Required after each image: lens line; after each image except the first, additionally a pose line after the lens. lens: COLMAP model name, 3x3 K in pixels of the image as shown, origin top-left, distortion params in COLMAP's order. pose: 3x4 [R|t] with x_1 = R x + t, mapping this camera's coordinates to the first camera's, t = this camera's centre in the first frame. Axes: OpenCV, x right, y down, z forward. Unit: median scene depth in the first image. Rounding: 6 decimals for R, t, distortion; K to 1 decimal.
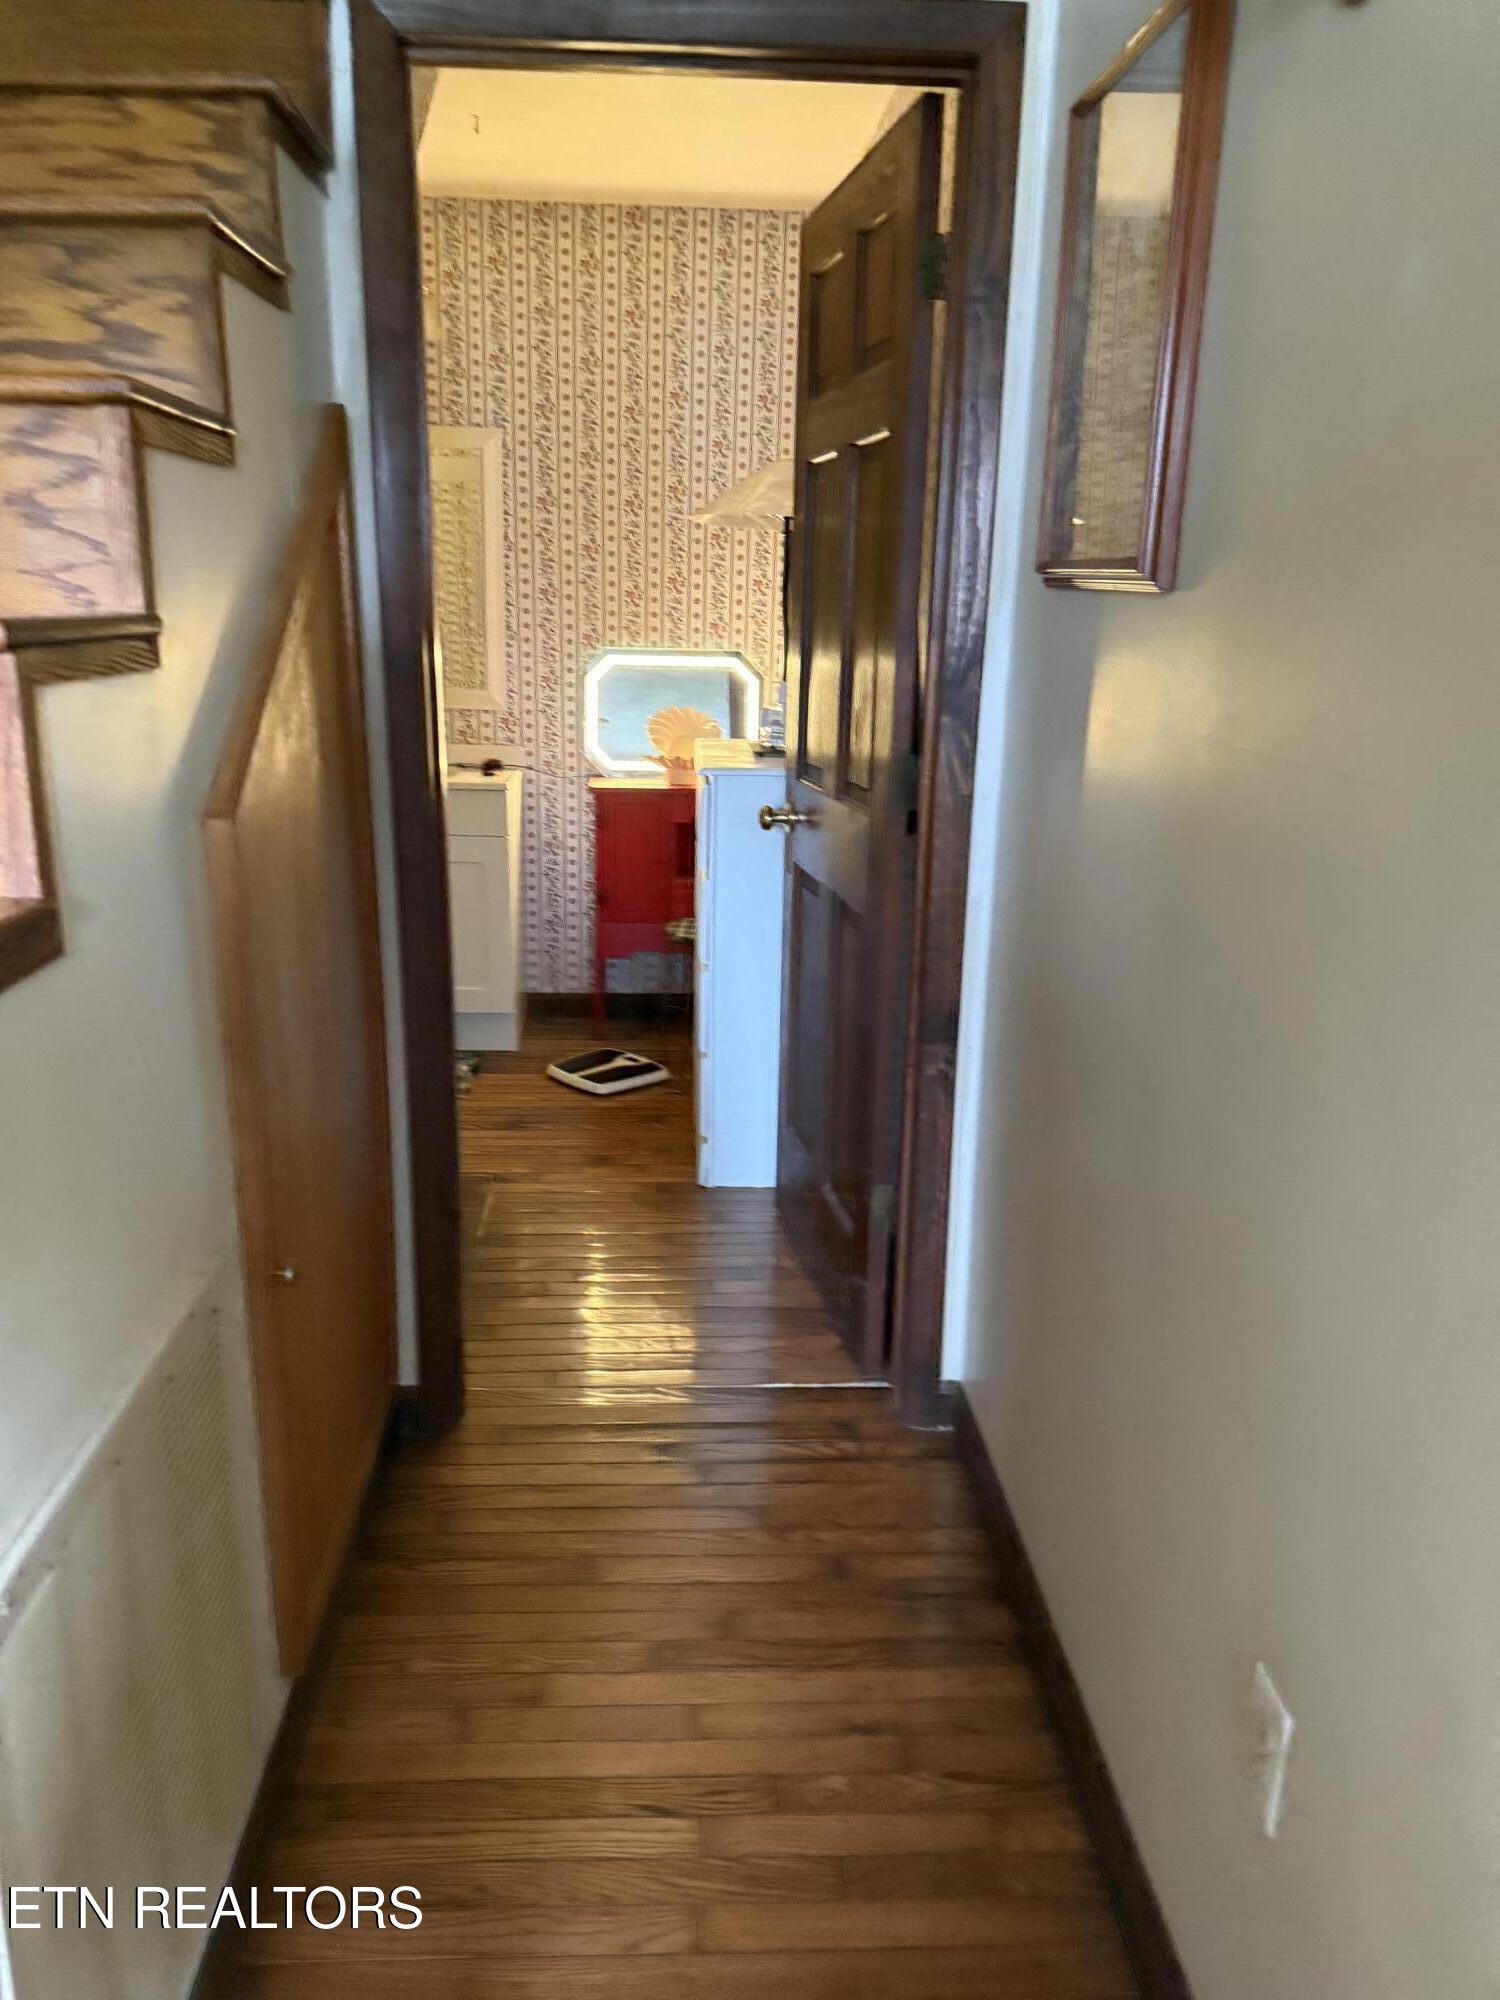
lens RADIAL K [[1413.6, 0, 746.7], [0, 1413.6, 997.0], [0, 0, 1]] dist [0.038346, -0.046198]
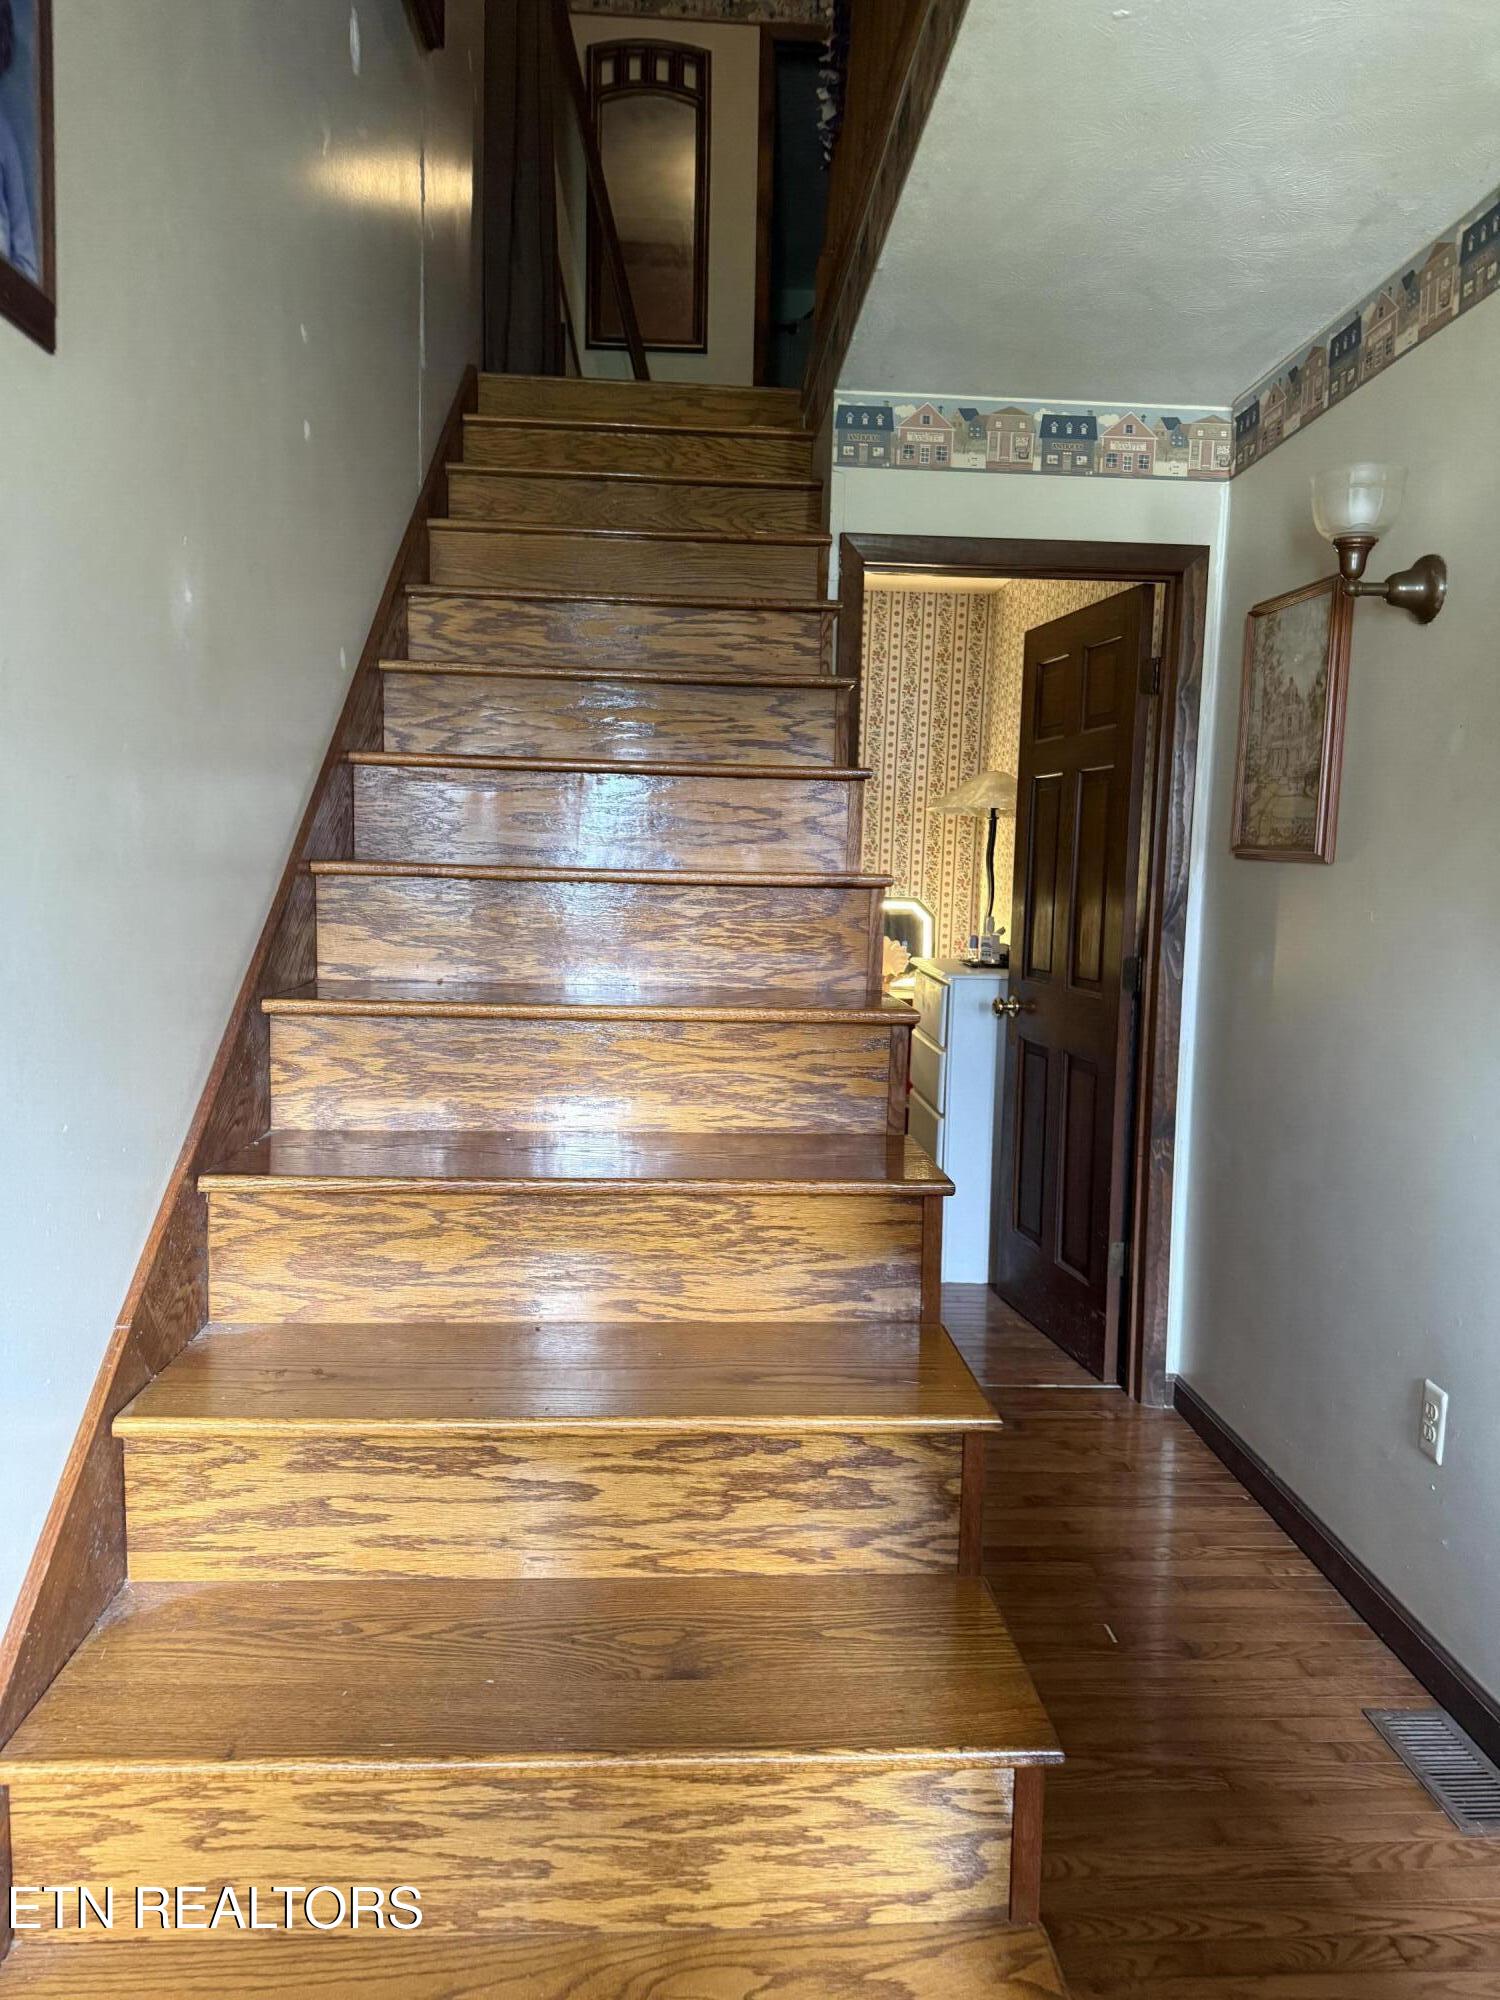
lens RADIAL K [[1413.6, 0, 755.0], [0, 1413.6, 1007.6], [0, 0, 1]] dist [0.038346, -0.046198]
pose [[0.999986, 0.004500, 0.002732, -0.352488], [-0.003983, 0.986081, -0.166215, 0.168967], [-0.003442, 0.166202, 0.986086, -0.629905]]
